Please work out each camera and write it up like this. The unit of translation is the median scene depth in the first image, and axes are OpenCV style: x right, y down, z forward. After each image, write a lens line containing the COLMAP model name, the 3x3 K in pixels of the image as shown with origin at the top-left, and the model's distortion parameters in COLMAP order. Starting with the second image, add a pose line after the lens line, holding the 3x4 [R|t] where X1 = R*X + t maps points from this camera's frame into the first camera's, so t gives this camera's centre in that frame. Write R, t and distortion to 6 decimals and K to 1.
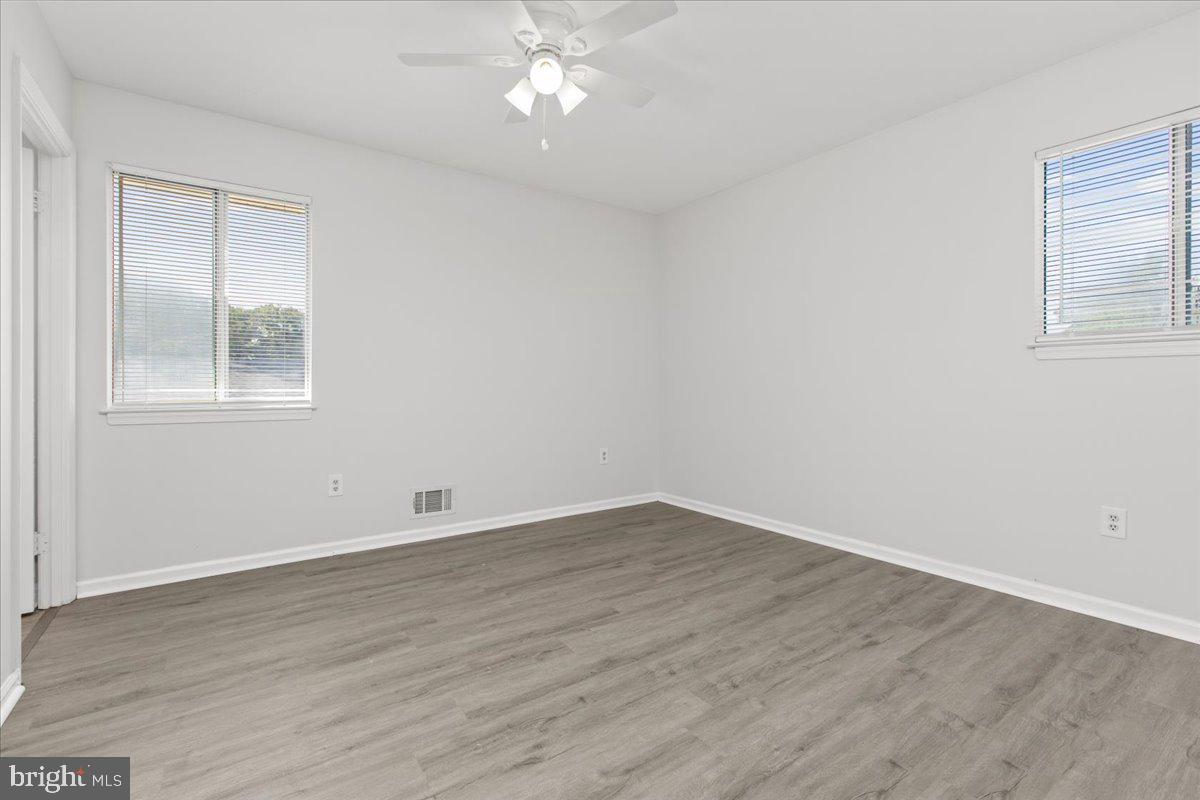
lens RADIAL K [[544.1, 0, 600.3], [0, 544.1, 387.5], [0, 0, 1]] dist [-0.003172, -0.000385]
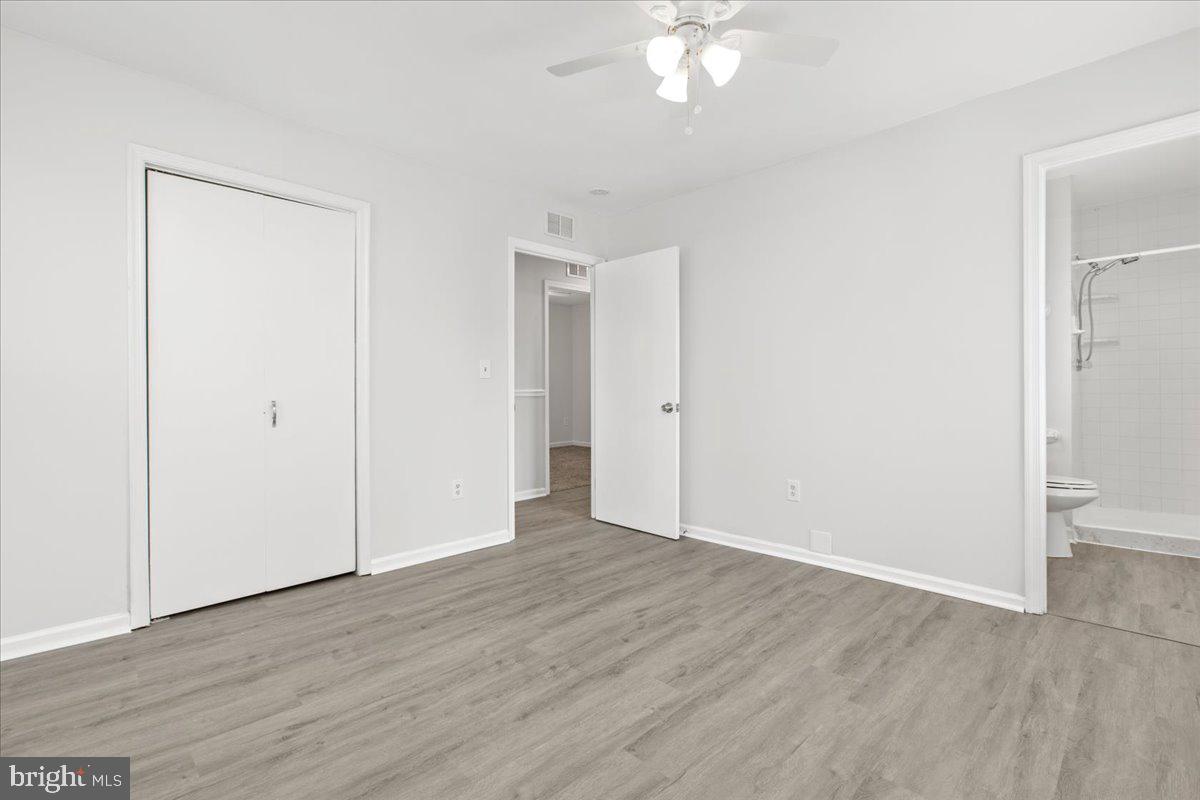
lens RADIAL K [[544.1, 0, 599.0], [0, 544.1, 394.8], [0, 0, 1]] dist [-0.003172, -0.000385]
pose [[-0.986960, 0.008801, -0.160723, 0.202590], [0.005889, 0.999810, 0.018584, -0.027262], [0.160856, 0.017395, -0.986825, 1.978695]]
